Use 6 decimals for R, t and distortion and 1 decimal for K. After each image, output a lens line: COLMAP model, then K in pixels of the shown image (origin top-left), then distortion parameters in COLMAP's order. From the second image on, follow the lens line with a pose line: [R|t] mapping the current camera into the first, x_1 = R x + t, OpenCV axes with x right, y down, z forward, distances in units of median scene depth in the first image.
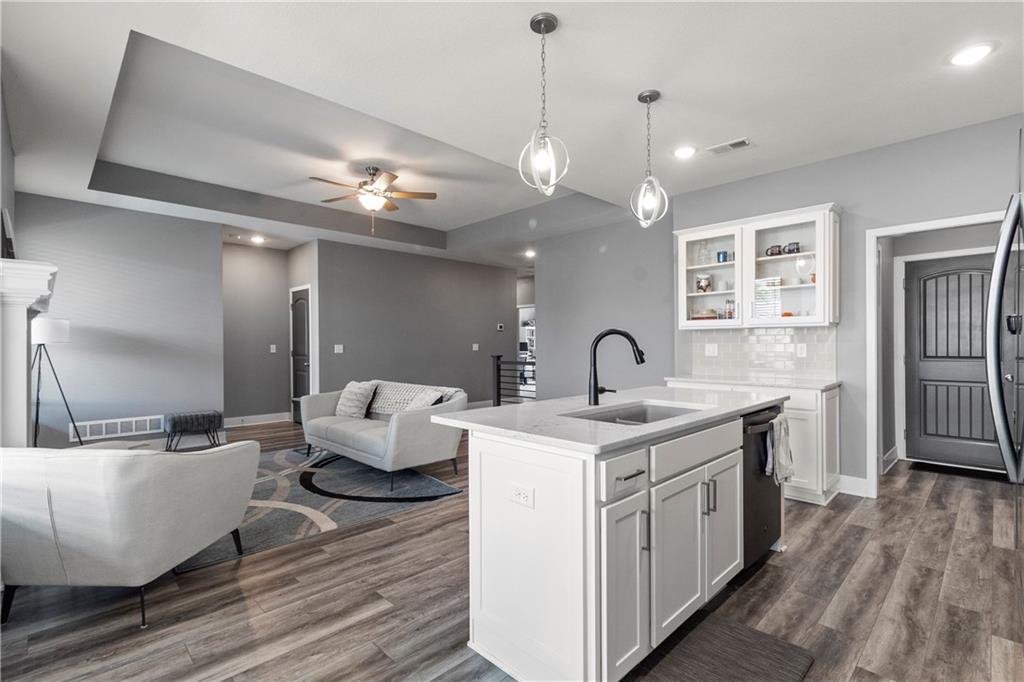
lens RADIAL K [[476.4, 0, 515.3], [0, 476.4, 342.7], [0, 0, 1]] dist [-0.004002, 0.000395]
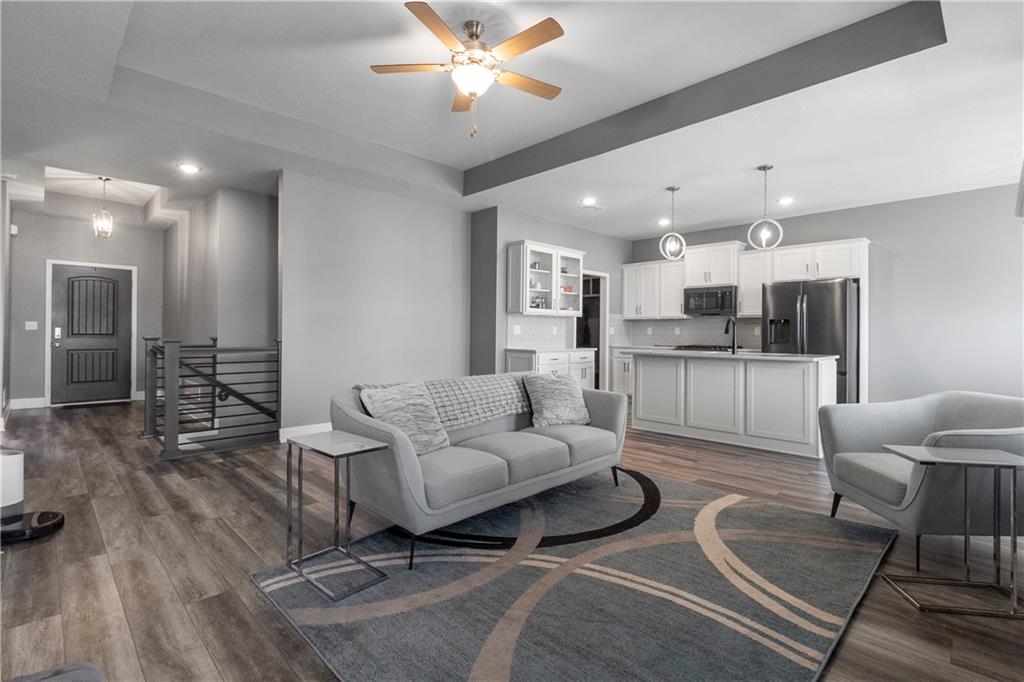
lens RADIAL K [[476.4, 0, 510.0], [0, 476.4, 334.5], [0, 0, 1]] dist [-0.004002, 0.000395]
pose [[0.001179, 0.002105, 0.999997, -1.254985], [-0.010581, 0.999942, -0.002092, 0.041539], [-0.999943, -0.010579, 0.001201, 1.324296]]
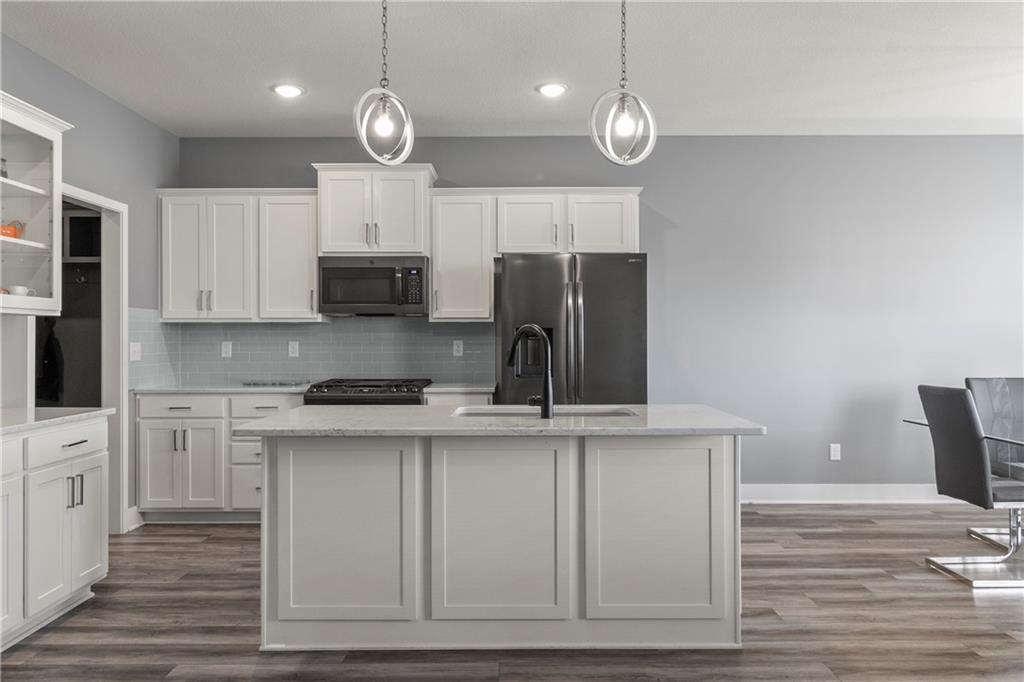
lens RADIAL K [[700.1, 0, 513.1], [0, 700.1, 340.0], [0, 0, 1]] dist [0.000781, -0.003985]
pose [[-0.711622, 0.004922, 0.702546, -0.423539], [0.003210, 0.999988, -0.003754, 0.000435], [-0.702556, -0.000416, -0.711629, 1.280488]]
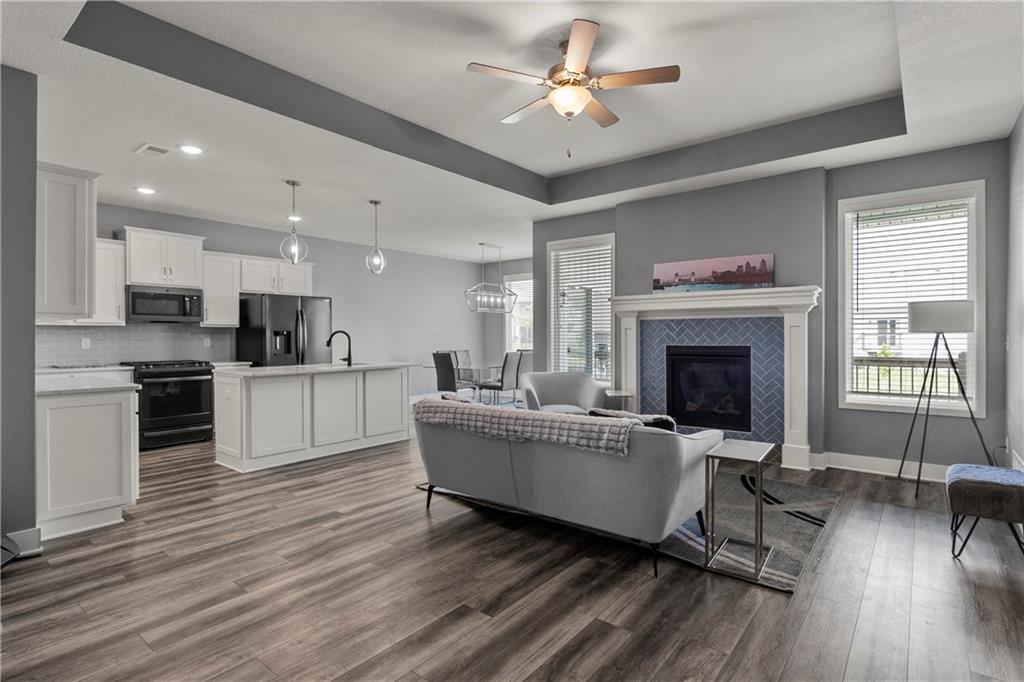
lens RADIAL K [[518.1, 0, 508.1], [0, 518.1, 338.5], [0, 0, 1]] dist [-0.000454, 0.000048]
pose [[-0.994276, 0.010052, -0.106368, -0.197819], [0.010130, 0.999949, -0.000194, 0.010687], [0.106360, -0.001271, -0.994327, 2.300255]]
